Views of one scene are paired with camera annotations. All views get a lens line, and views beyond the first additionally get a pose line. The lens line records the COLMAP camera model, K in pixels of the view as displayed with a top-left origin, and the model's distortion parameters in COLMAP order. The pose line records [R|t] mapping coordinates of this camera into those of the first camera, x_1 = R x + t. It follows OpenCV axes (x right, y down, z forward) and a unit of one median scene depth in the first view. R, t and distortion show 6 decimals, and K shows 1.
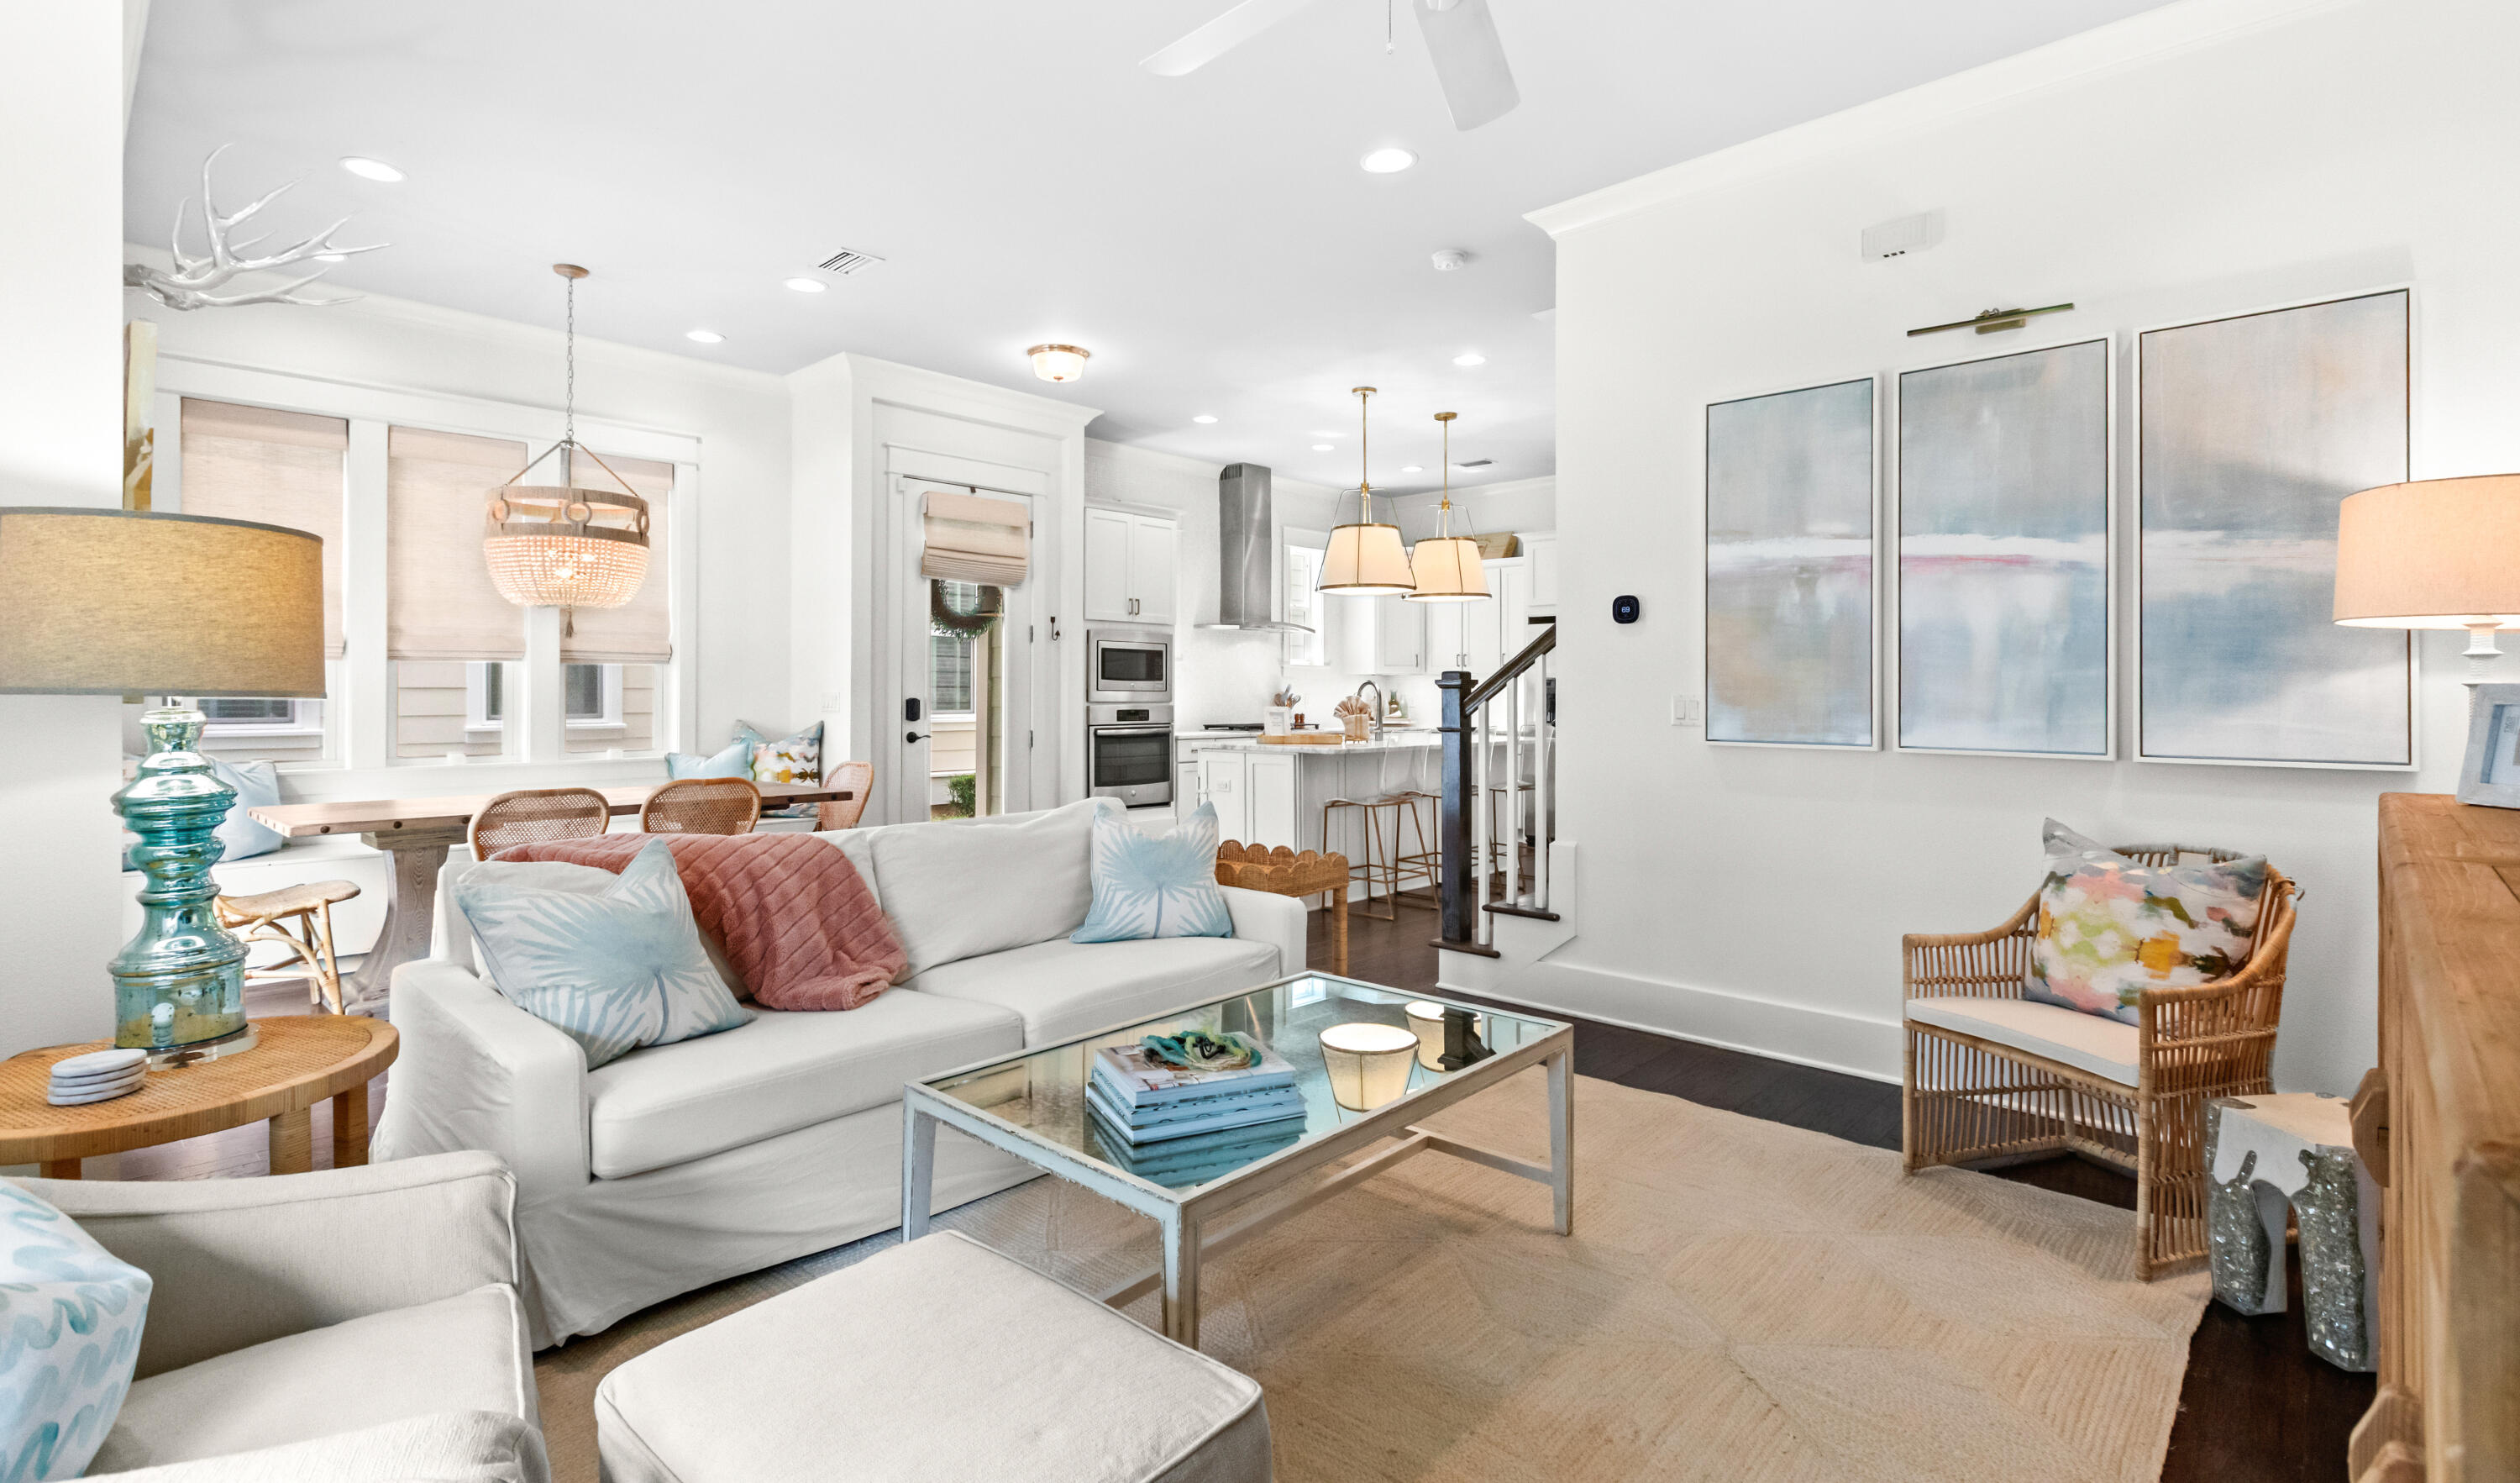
lens RADIAL K [[1148.2, 0, 1264.0], [0, 1148.2, 681.8], [0, 0, 1]] dist [0.000338, 0.000041]
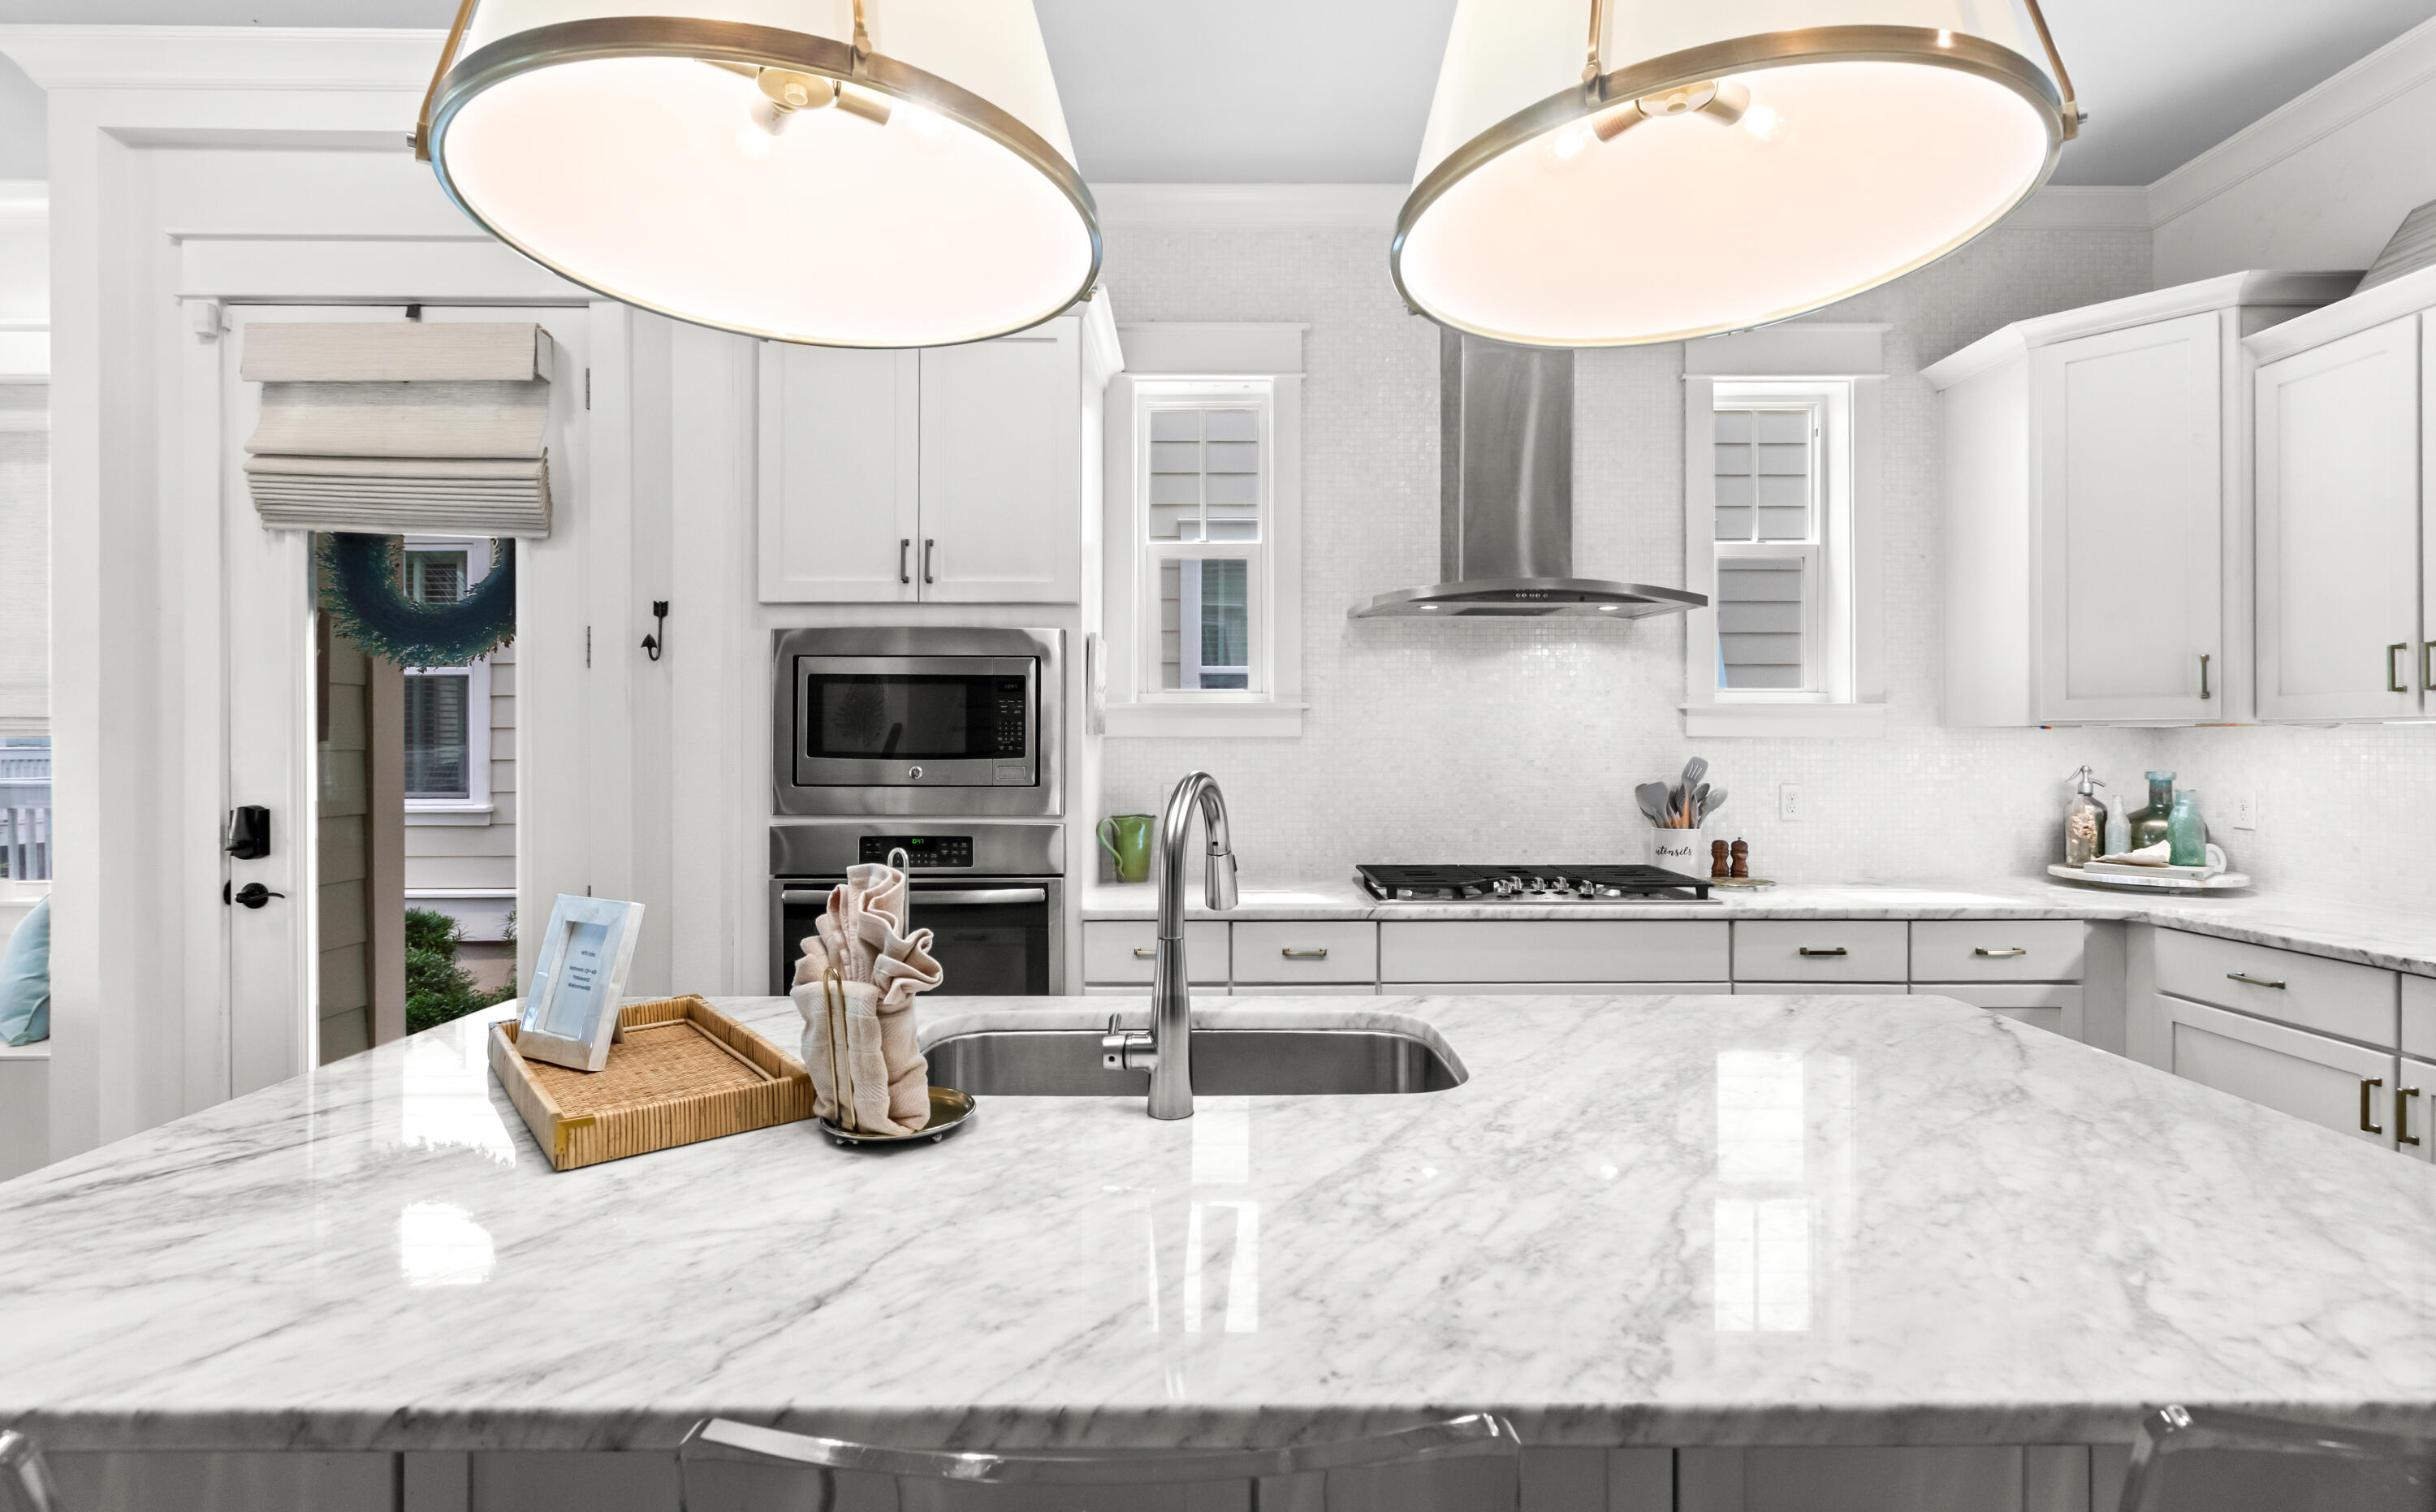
lens RADIAL K [[1088.8, 0, 1218.7], [0, 1088.8, 749.0], [0, 0, 1]] dist [0.004658, 0.001863]
pose [[0.683525, -0.000765, -0.729927, 0.253703], [0.010955, 0.999898, 0.009212, -0.007373], [0.729845, -0.014293, 0.683463, 0.990763]]
